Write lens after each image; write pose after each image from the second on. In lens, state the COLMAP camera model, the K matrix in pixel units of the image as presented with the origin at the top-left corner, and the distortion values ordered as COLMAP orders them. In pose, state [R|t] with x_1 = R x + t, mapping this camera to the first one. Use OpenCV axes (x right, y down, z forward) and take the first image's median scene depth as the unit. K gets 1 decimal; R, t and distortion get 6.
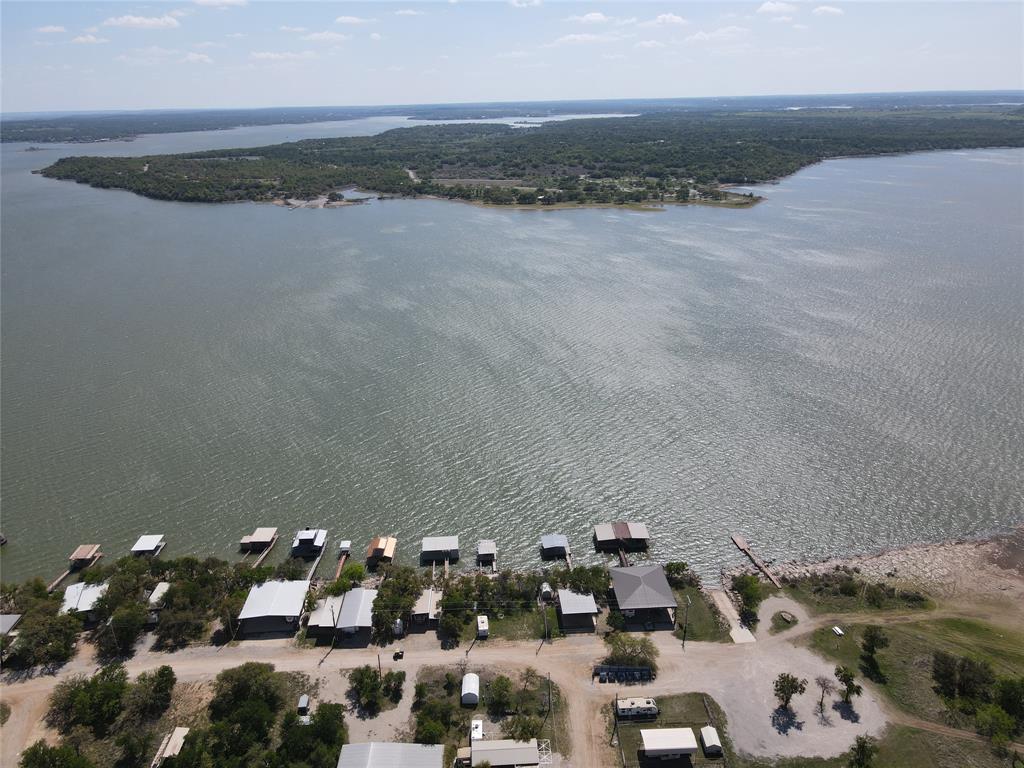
lens RADIAL K [[743.7, 0, 505.9], [0, 743.7, 389.5], [0, 0, 1]] dist [0.015606, 0.013266]
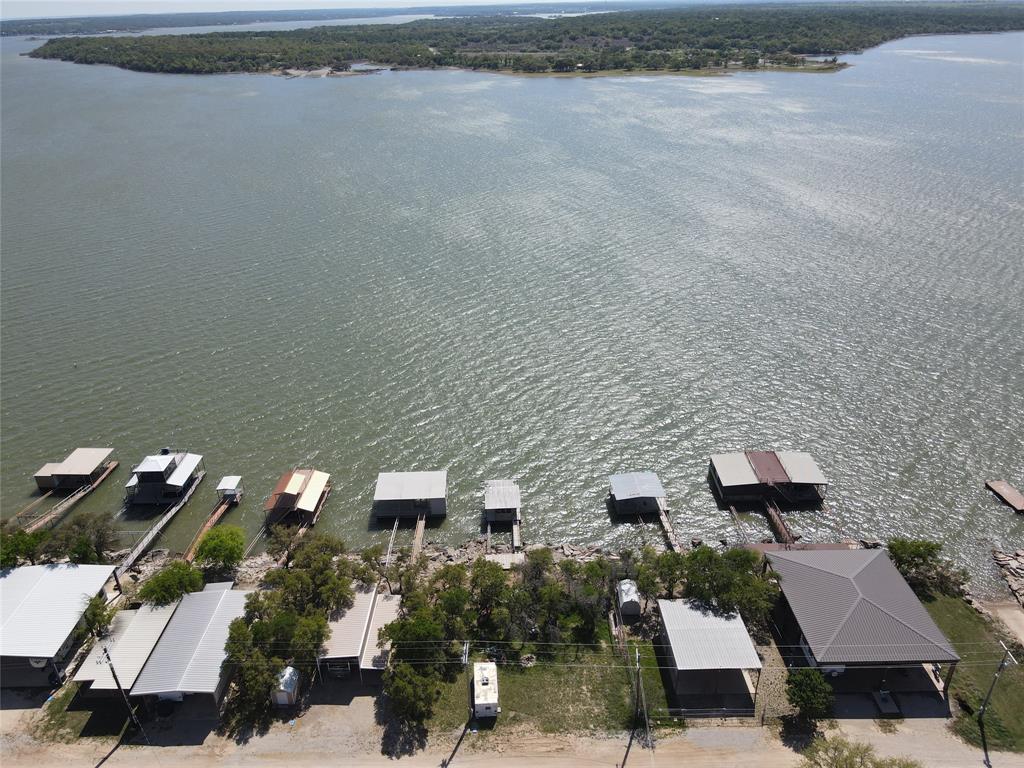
lens RADIAL K [[745.0, 0, 507.9], [0, 745.0, 387.7], [0, 0, 1]] dist [0.027517, -0.018967]
pose [[0.999313, 0.015588, -0.033619, -0.006436], [-0.012025, 0.994536, 0.103697, 0.099439], [0.035052, -0.103221, 0.994041, 0.578905]]
